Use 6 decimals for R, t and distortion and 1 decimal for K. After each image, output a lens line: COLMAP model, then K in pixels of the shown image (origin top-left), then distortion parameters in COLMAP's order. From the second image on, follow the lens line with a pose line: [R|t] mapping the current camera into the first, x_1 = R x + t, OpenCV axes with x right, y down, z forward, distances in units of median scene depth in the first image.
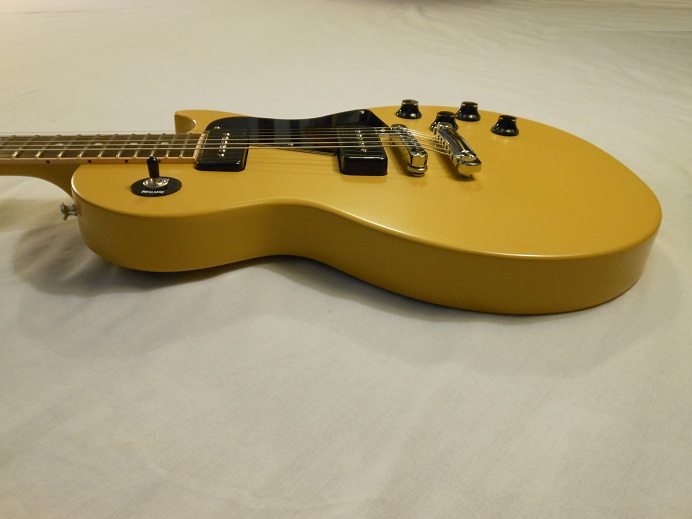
lens RADIAL K [[487.1, 0, 346.0], [0, 487.1, 259.5], [0, 0, 1]] dist [-0.039832, -0.001828]
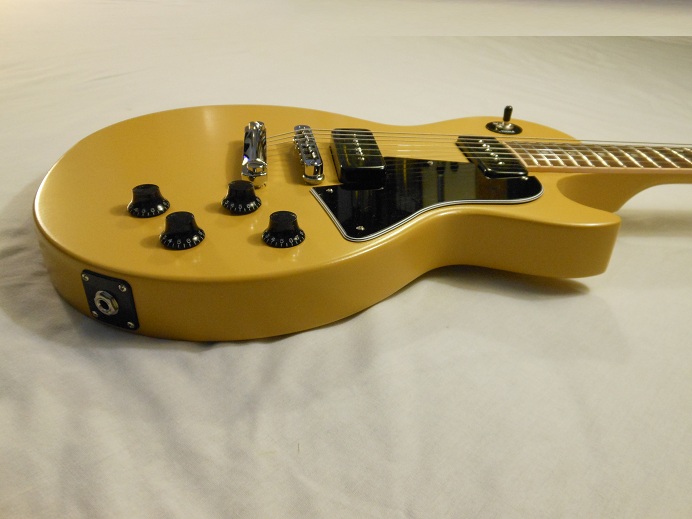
lens RADIAL K [[487.1, 0, 346.0], [0, 487.1, 259.5], [0, 0, 1]] dist [-0.039832, -0.001828]
pose [[0.996785, 0.078778, -0.014599, -0.307683], [-0.079014, 0.996739, -0.016378, 0.005280], [0.013261, 0.017479, 0.999759, 0.030361]]
